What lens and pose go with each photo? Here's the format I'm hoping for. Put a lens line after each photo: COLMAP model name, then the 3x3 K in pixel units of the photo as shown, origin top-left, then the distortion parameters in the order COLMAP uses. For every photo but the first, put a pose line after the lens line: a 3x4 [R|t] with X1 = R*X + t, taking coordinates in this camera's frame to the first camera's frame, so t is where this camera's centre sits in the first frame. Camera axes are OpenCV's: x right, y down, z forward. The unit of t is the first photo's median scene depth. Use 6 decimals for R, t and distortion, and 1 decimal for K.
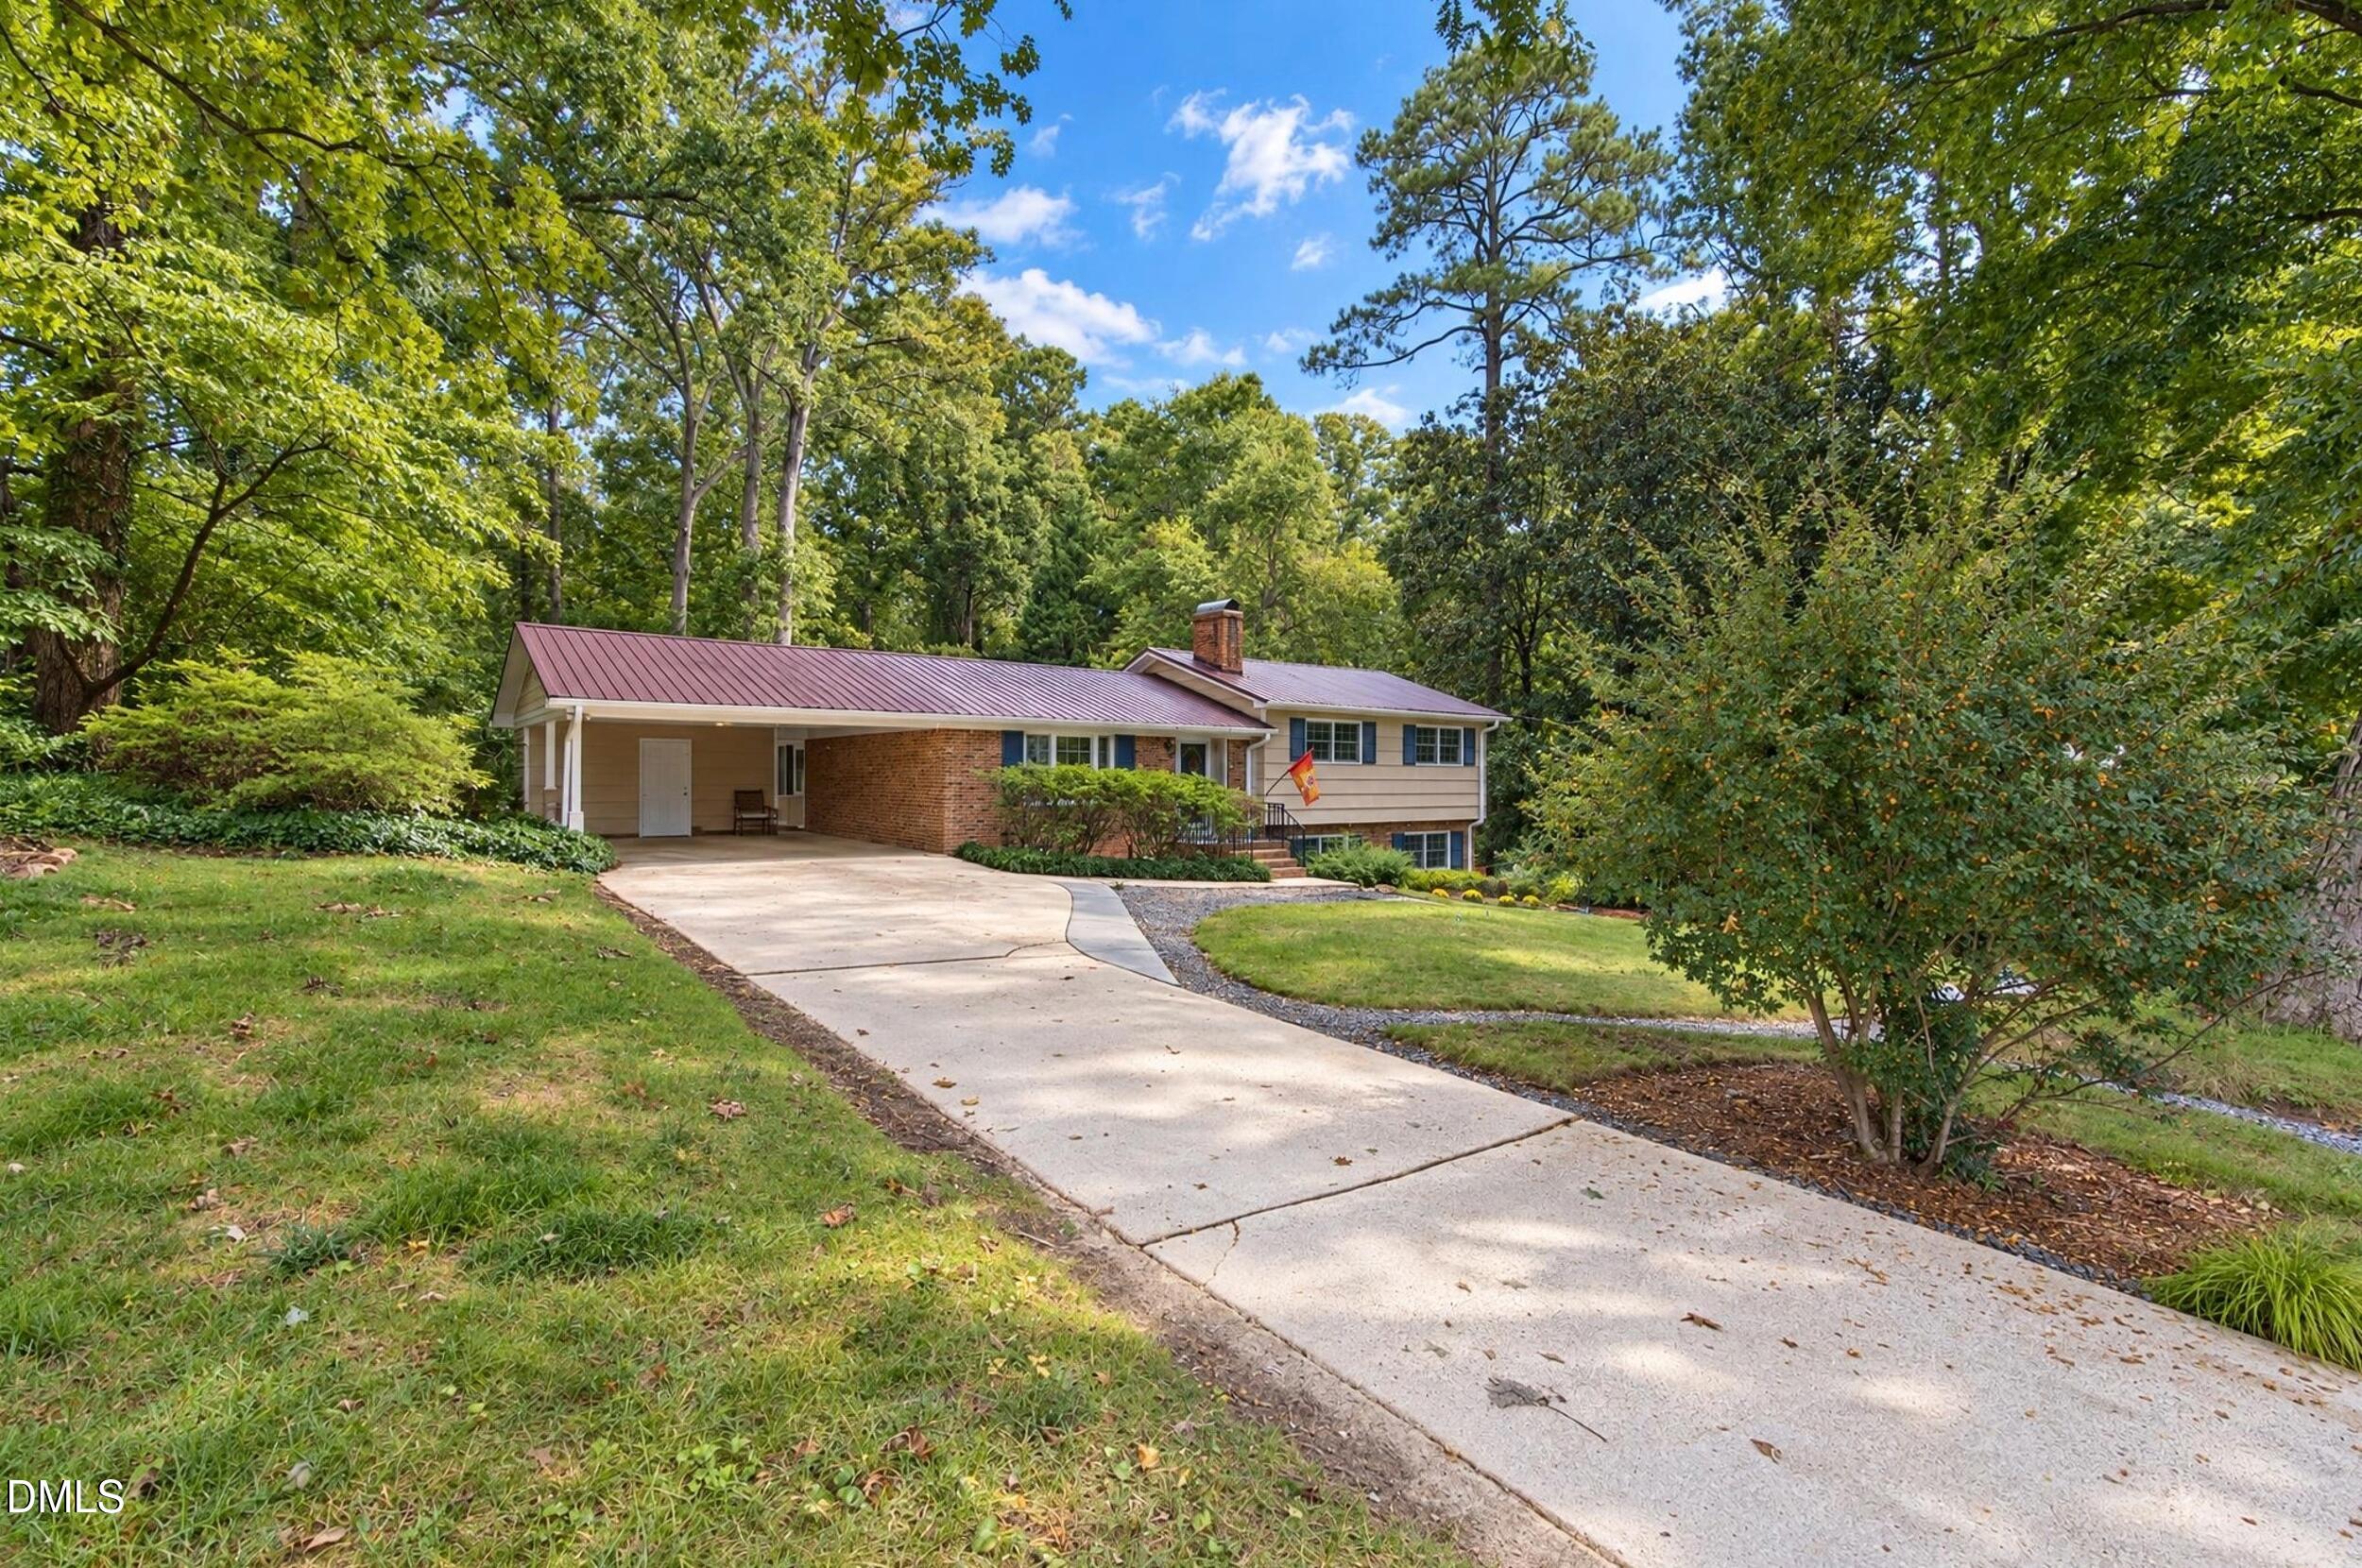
lens RADIAL K [[1111.1, 0, 1181.0], [0, 1111.1, 784.0], [0, 0, 1]] dist [0.002820, 0.000509]
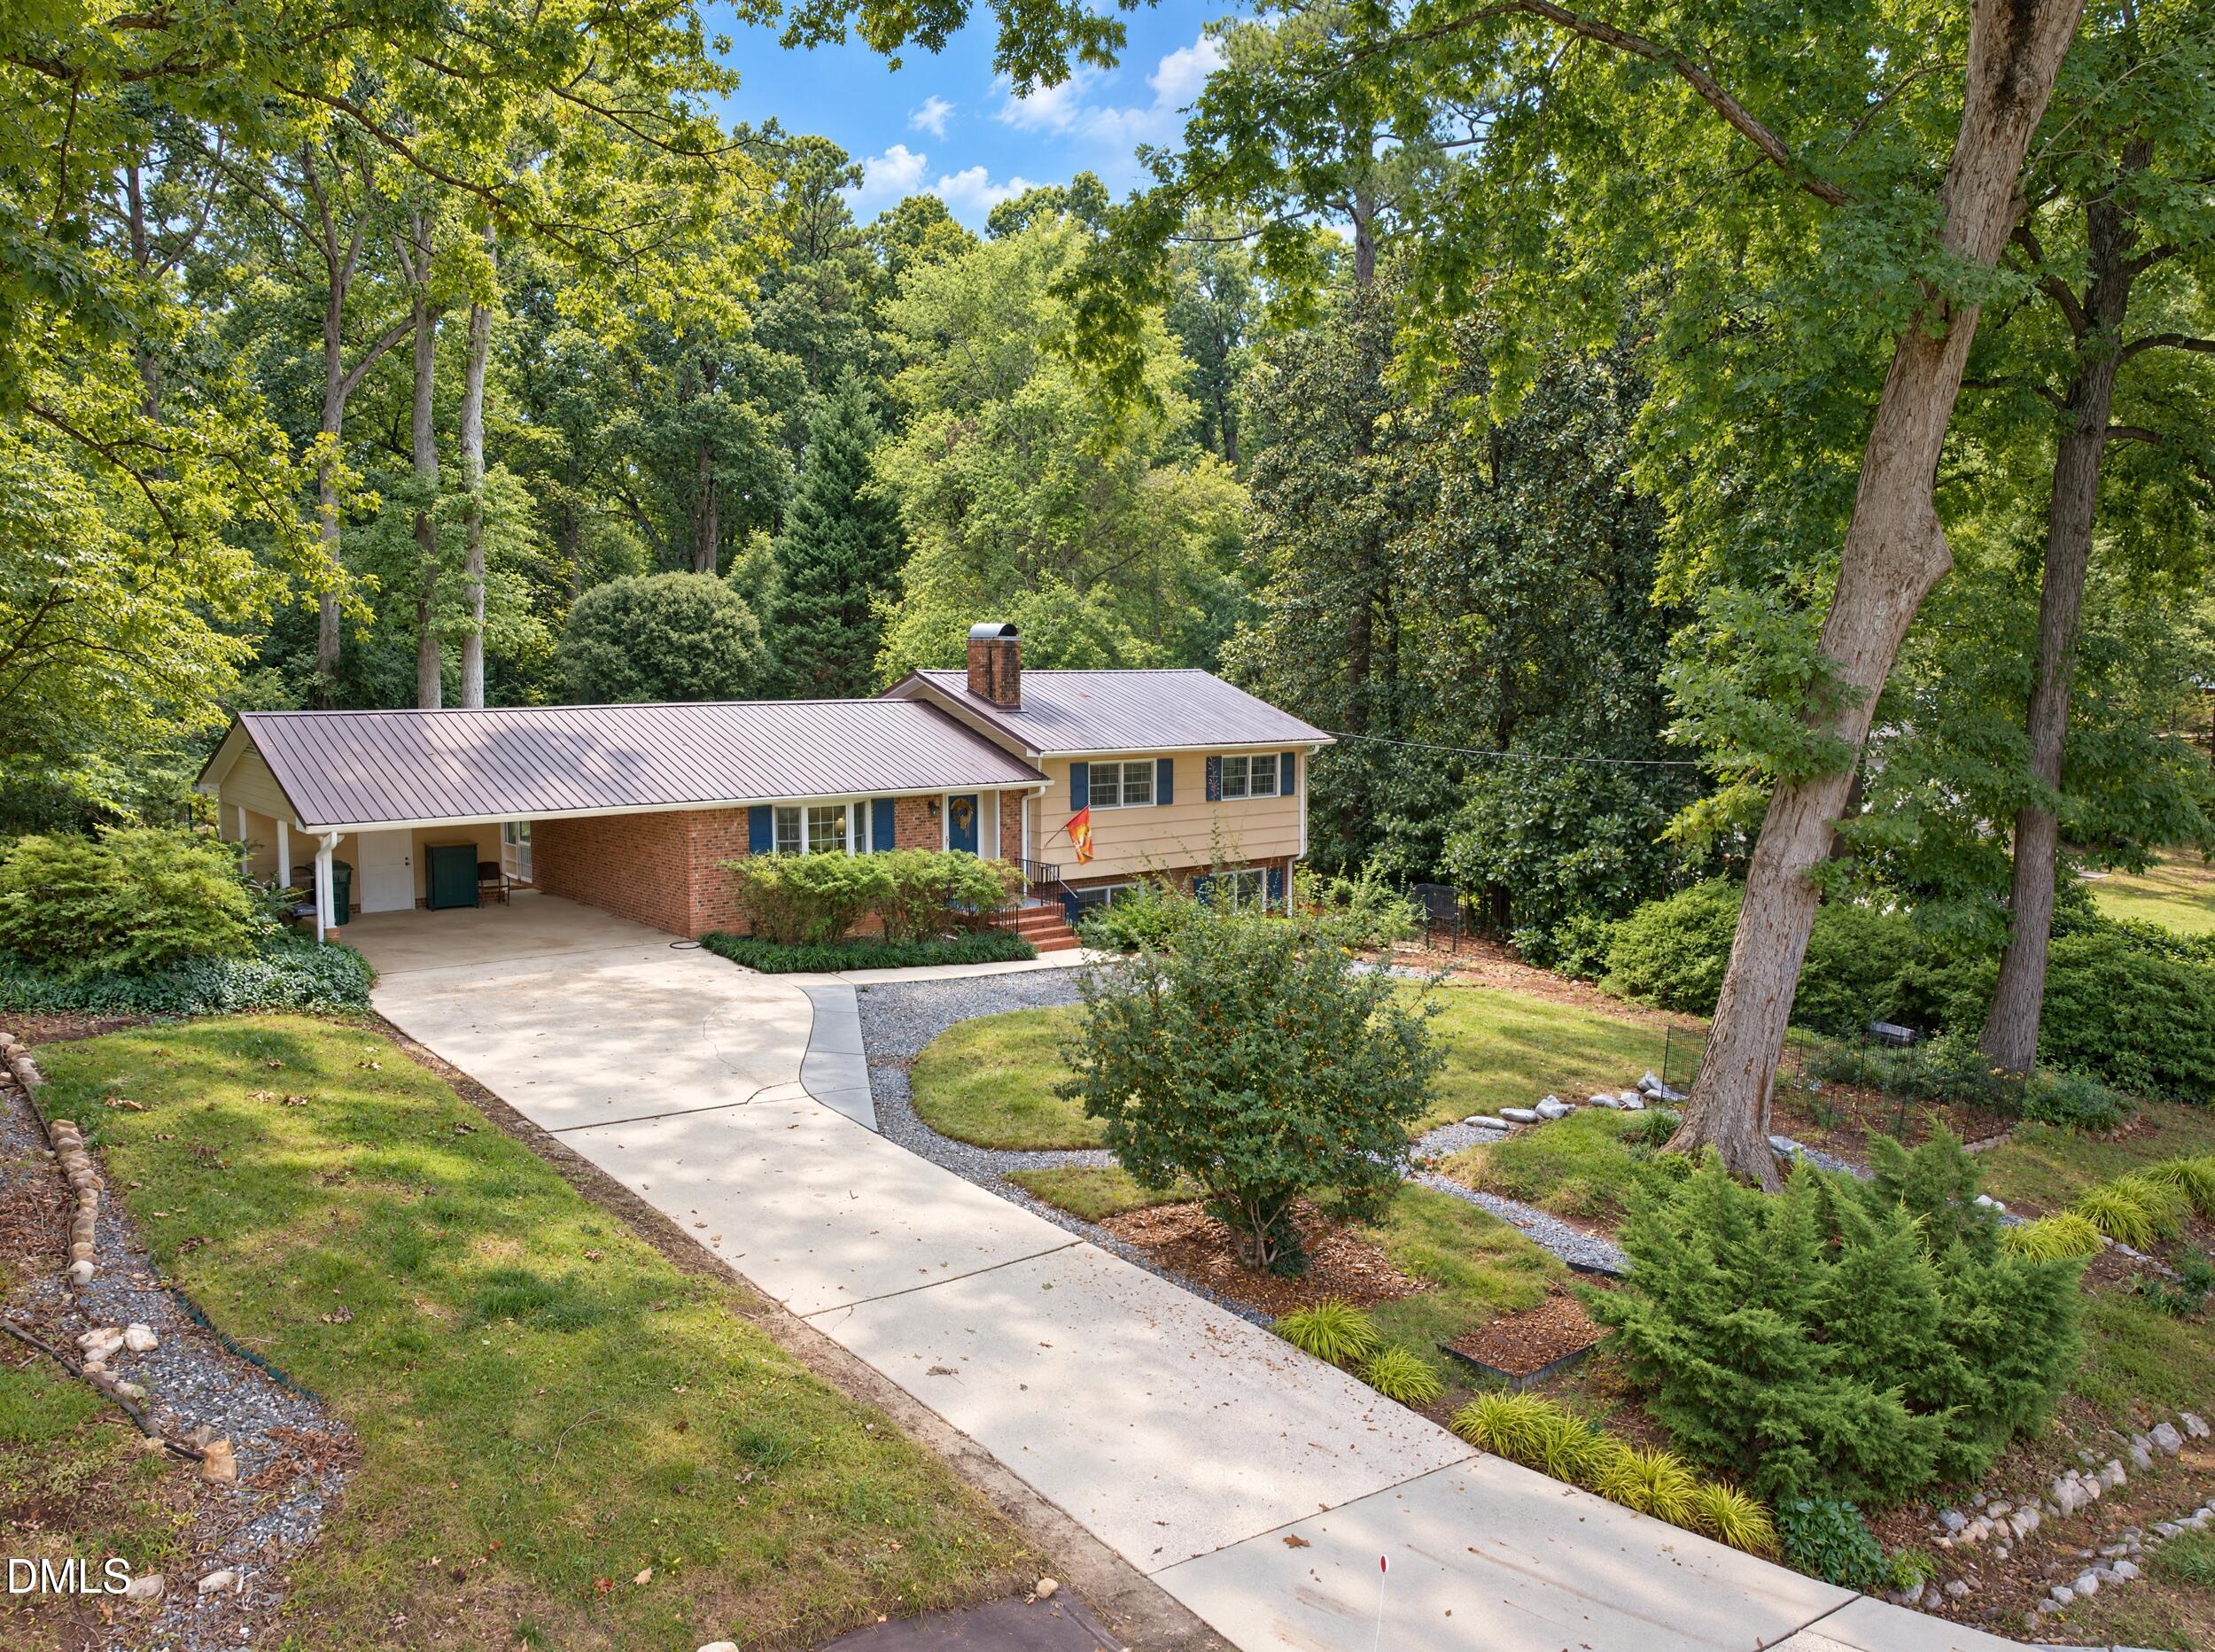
lens RADIAL K [[1719.5, 0, 1107.5], [0, 1719.5, 826.0], [0, 0, 1]] dist [-0.001594, -0.004601]
pose [[0.999534, -0.007727, 0.029522, 0.092069], [0.004447, 0.993965, 0.109604, -0.172464], [-0.030191, -0.109422, 0.993537, -0.428954]]
